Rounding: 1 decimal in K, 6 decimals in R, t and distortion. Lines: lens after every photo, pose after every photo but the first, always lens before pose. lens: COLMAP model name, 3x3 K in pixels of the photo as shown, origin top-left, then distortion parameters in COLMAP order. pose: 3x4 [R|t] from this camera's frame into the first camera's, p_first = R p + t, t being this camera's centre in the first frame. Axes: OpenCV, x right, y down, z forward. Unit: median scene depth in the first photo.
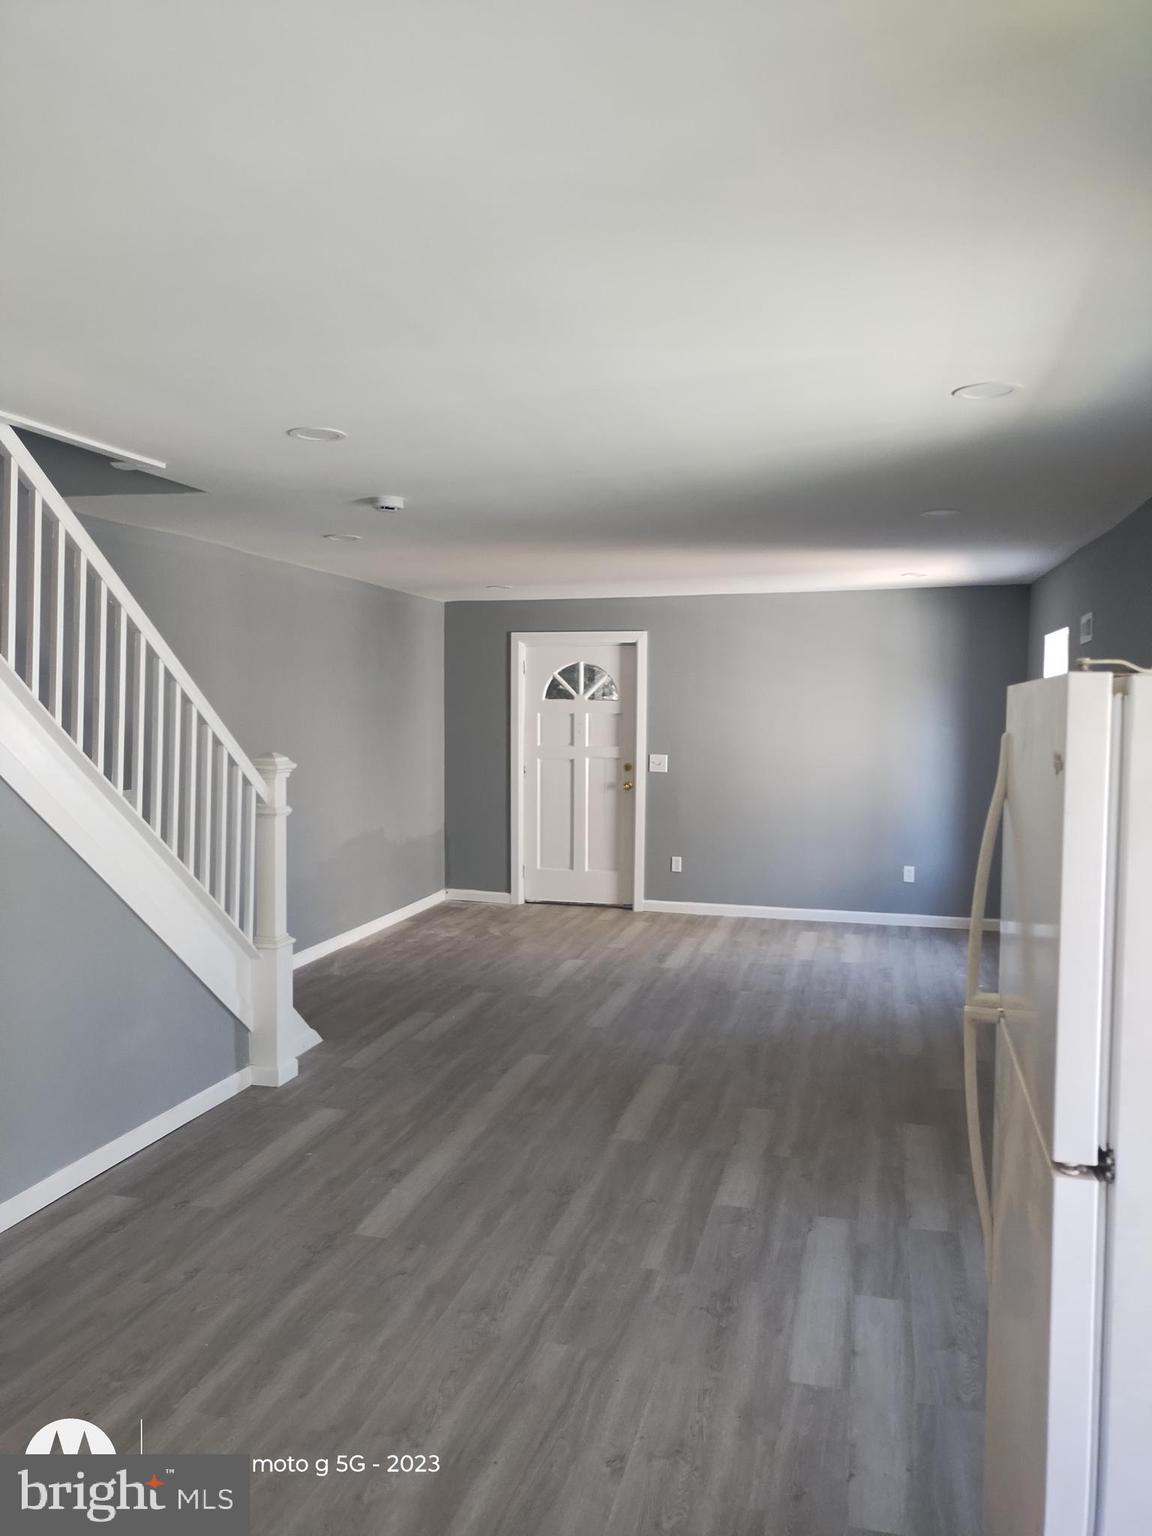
lens RADIAL K [[1108.8, 0, 576.0], [0, 1108.8, 768.0], [0, 0, 1]] dist [0.042987, -0.006637]
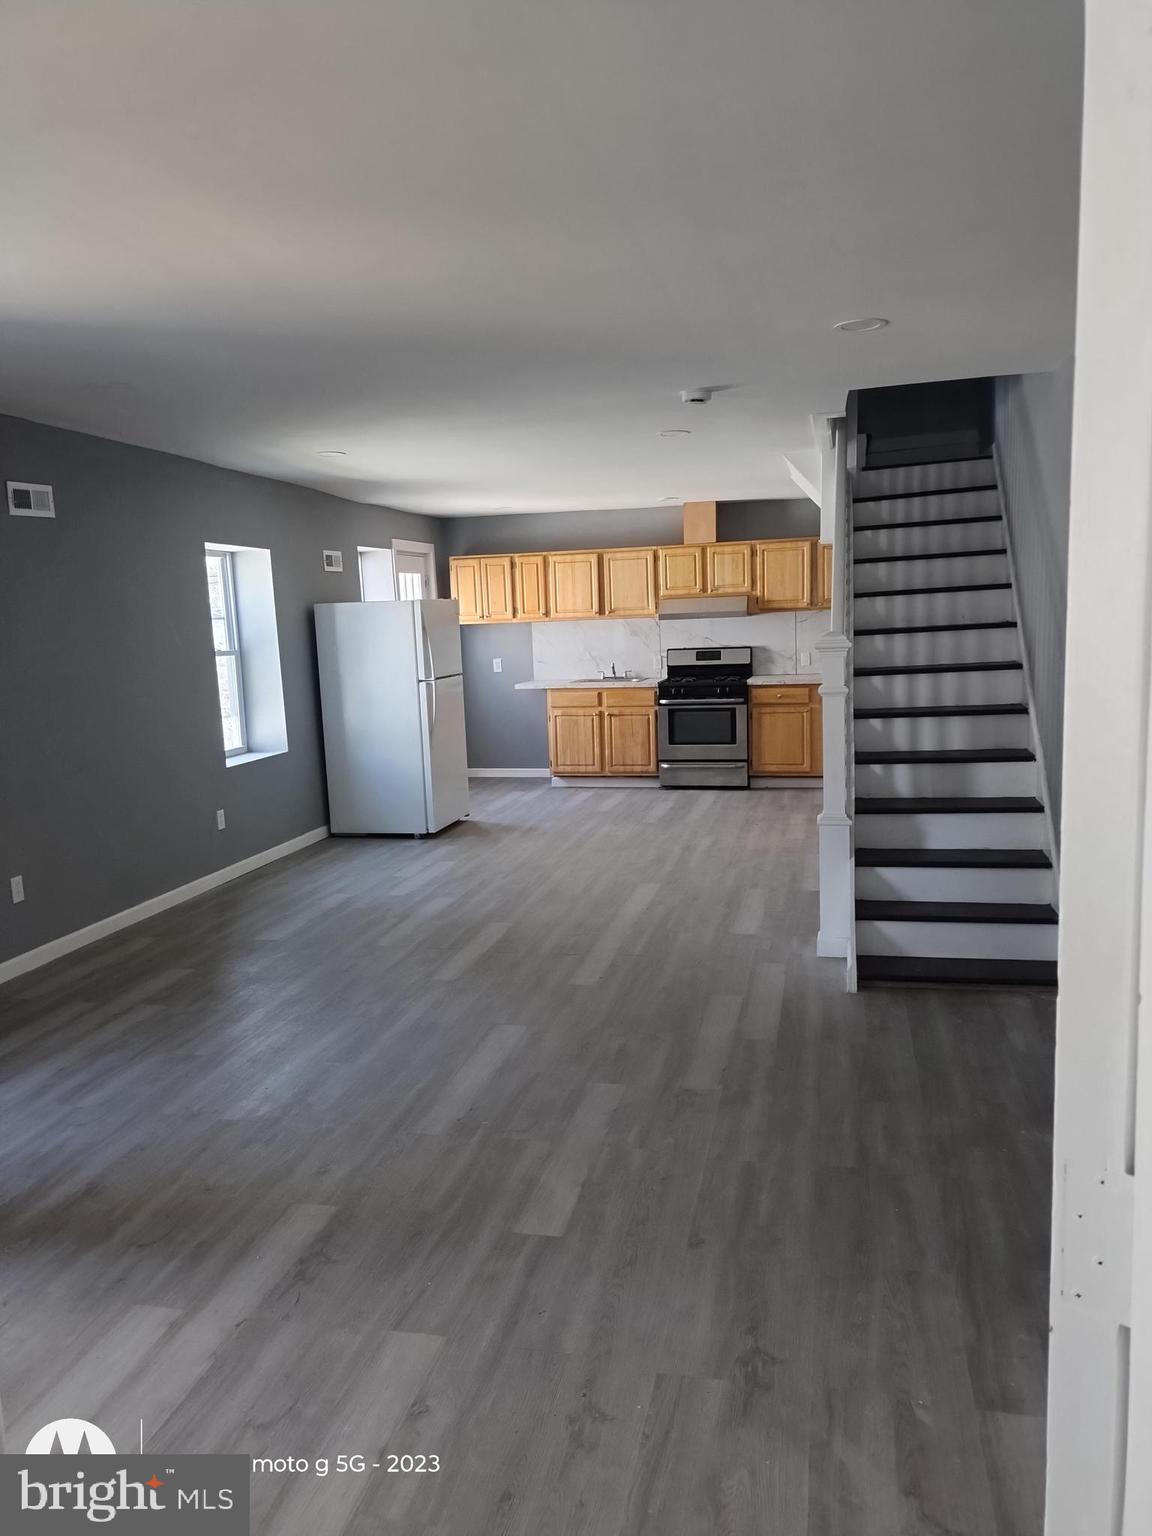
lens RADIAL K [[1085.8, 0, 576.0], [0, 1085.8, 768.0], [0, 0, 1]] dist [0.005721, 0.001013]
pose [[-0.998936, 0.035170, -0.029831, -0.011477], [0.028780, 0.980844, 0.192658, -0.098909], [0.036035, 0.191595, -0.980812, 2.236786]]
